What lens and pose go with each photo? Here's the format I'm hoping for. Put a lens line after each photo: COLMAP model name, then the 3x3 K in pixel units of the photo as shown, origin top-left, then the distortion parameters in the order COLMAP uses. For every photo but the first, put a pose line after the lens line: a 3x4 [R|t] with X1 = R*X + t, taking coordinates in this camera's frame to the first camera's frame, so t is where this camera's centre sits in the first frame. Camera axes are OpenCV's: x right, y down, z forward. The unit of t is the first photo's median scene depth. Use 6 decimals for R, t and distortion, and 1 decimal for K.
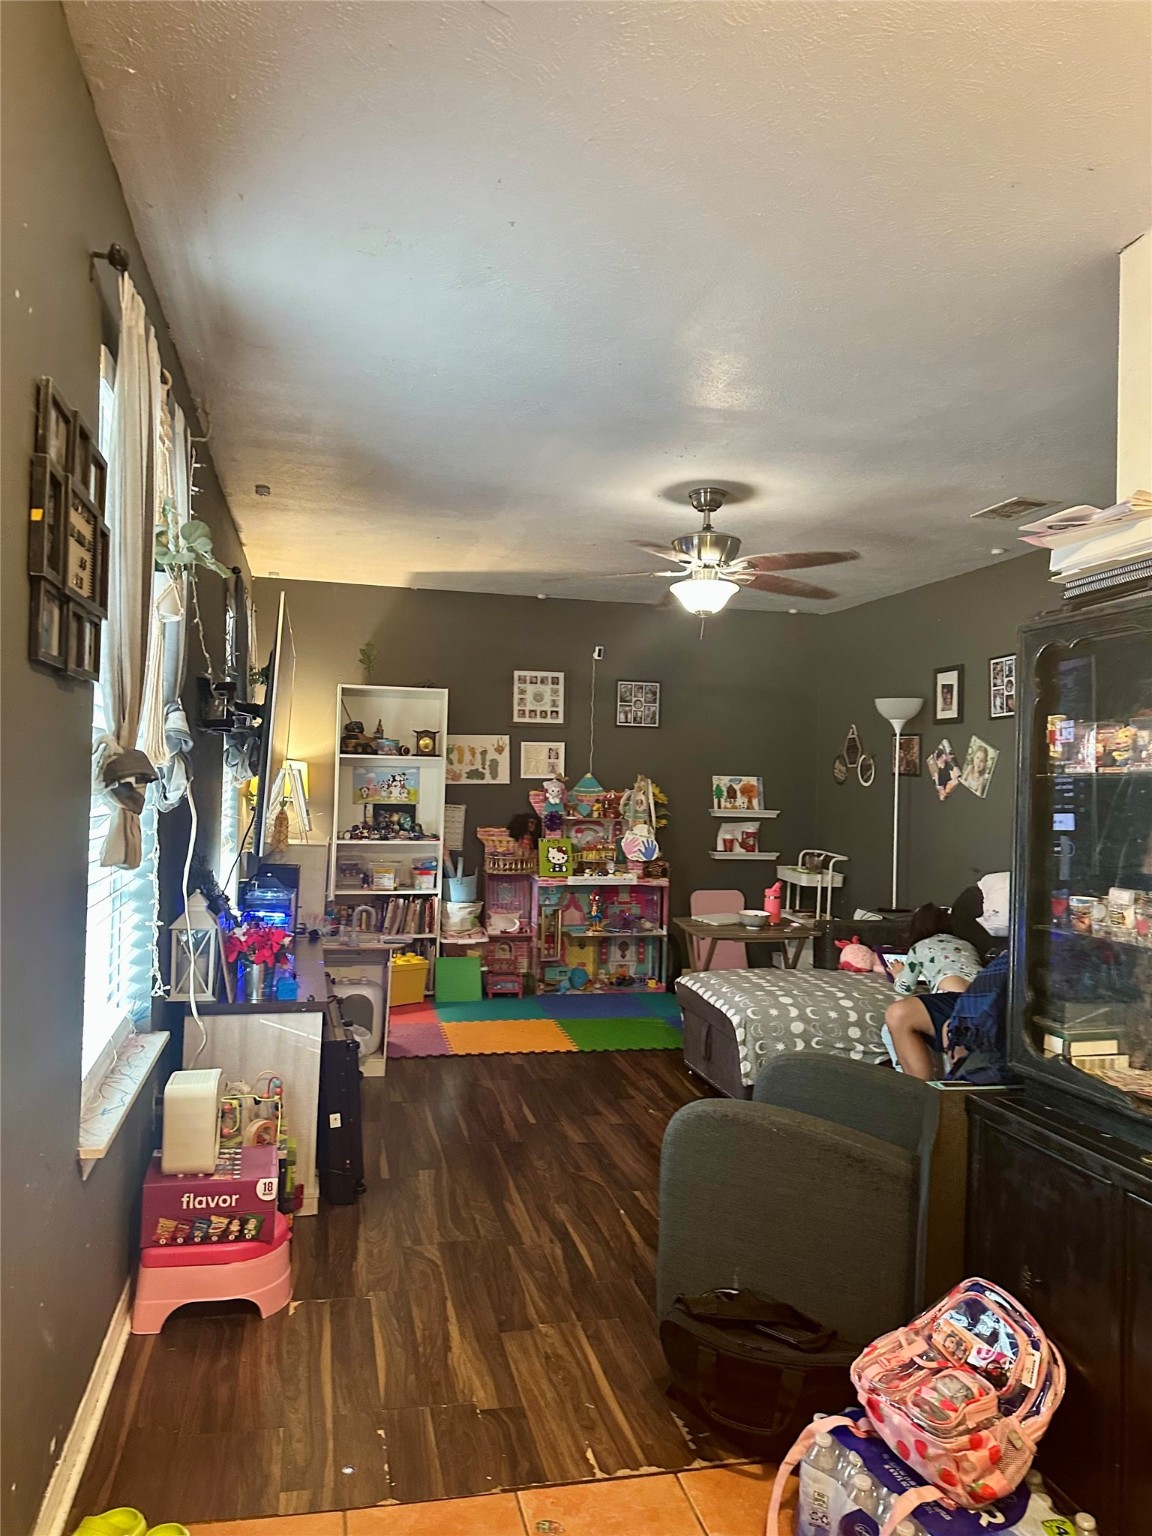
lens RADIAL K [[1133.0, 0, 560.1], [0, 1133.0, 771.6], [0, 0, 1]] dist [0.085626, -0.098667]
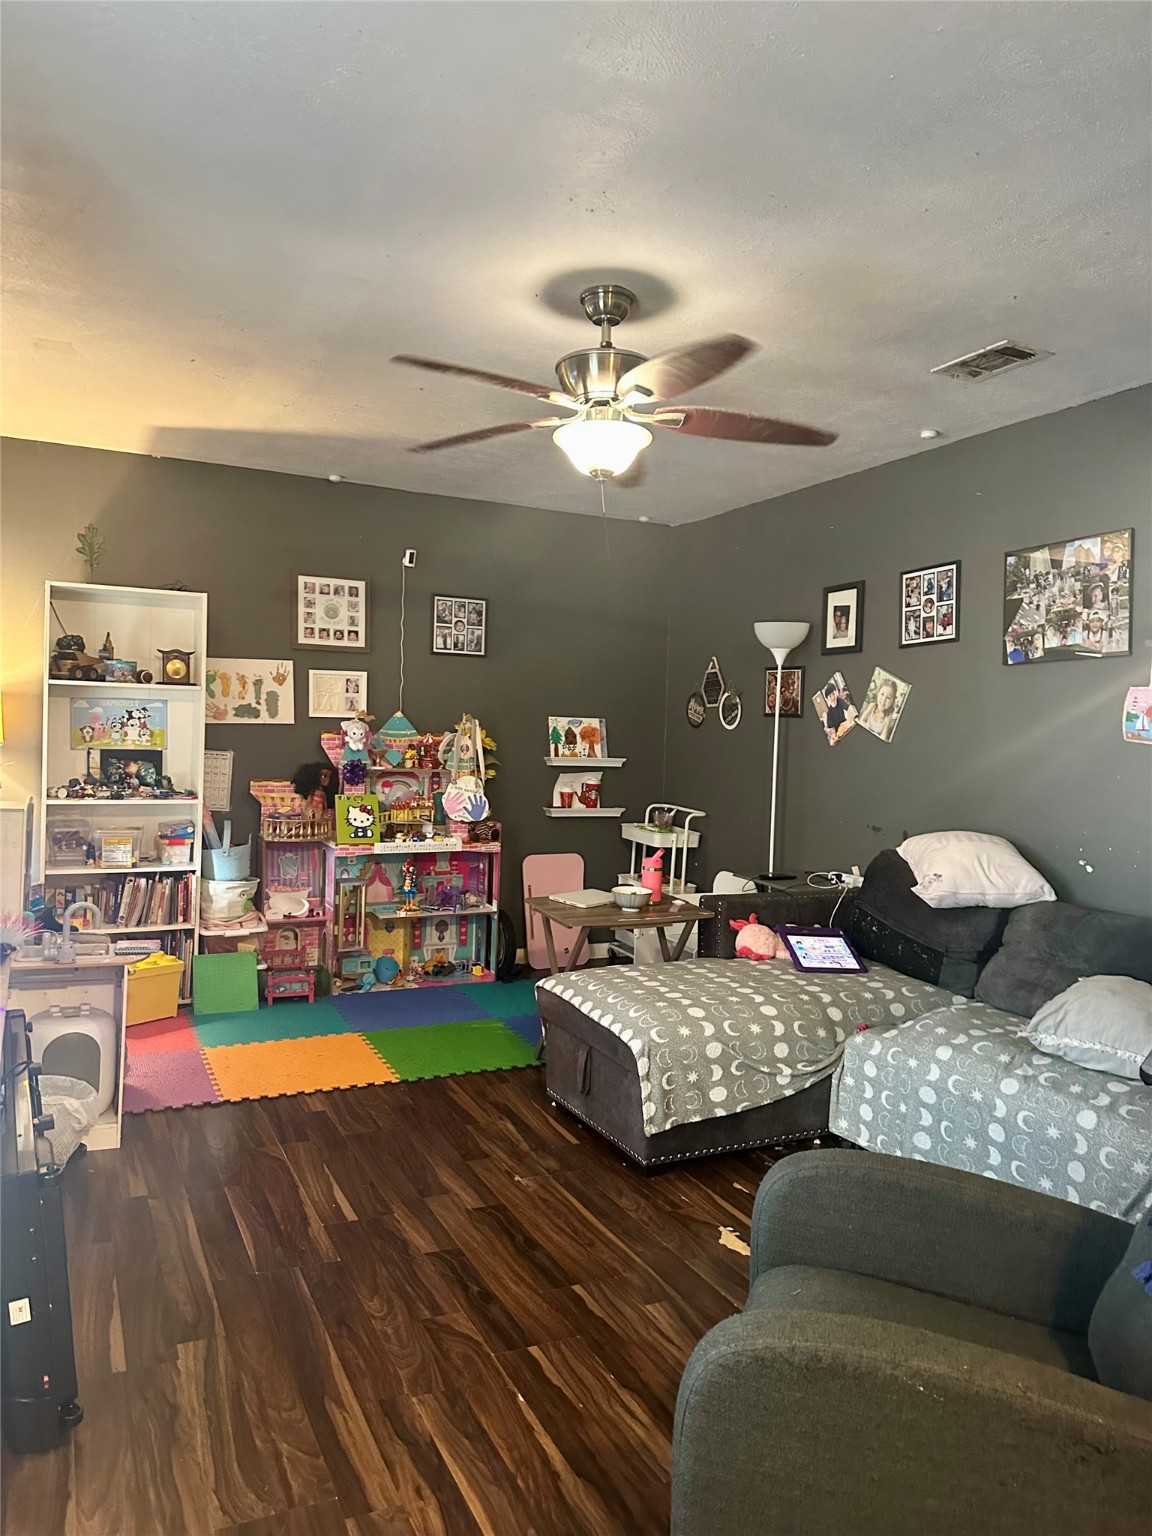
lens RADIAL K [[1105.5, 0, 584.6], [0, 1105.5, 777.2], [0, 0, 1]] dist [0.126099, -0.217716]
pose [[0.972807, -0.005535, 0.231550, -0.030418], [-0.006410, 0.998688, 0.050804, 0.007754], [-0.231527, -0.050906, 0.971496, 0.238110]]
